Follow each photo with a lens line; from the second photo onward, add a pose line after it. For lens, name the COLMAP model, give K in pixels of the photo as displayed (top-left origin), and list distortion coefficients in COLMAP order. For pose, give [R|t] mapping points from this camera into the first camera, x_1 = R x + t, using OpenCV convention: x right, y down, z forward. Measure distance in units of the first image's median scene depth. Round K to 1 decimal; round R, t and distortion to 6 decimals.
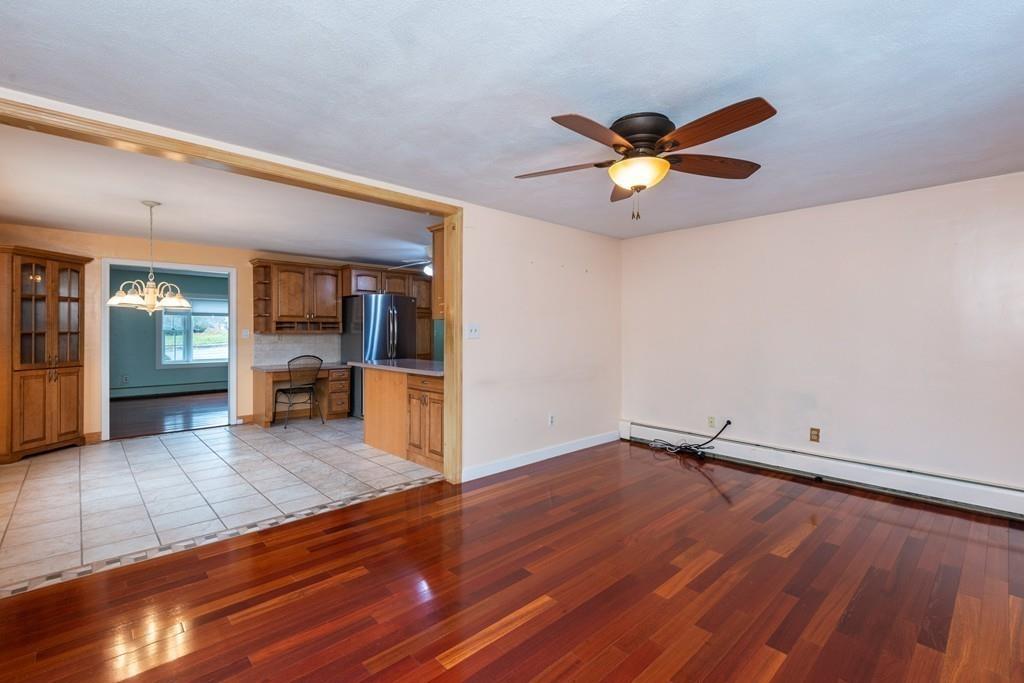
lens RADIAL K [[458.0, 0, 524.6], [0, 458.0, 333.4], [0, 0, 1]] dist [0.013246, -0.002662]
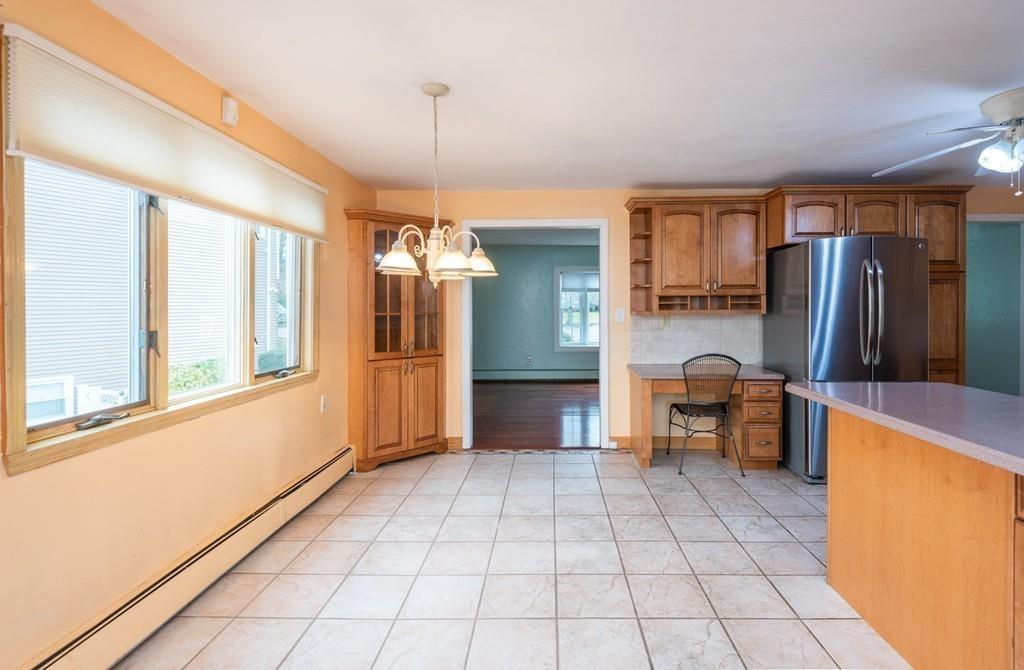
lens RADIAL K [[487.5, 0, 543.7], [0, 487.5, 311.3], [0, 0, 1]] dist [0.001683, -0.000276]
pose [[0.701526, 0.000684, -0.712644, -0.175184], [0.001618, 0.999995, 0.002552, -0.006640], [0.712642, -0.002943, 0.701522, 0.414450]]
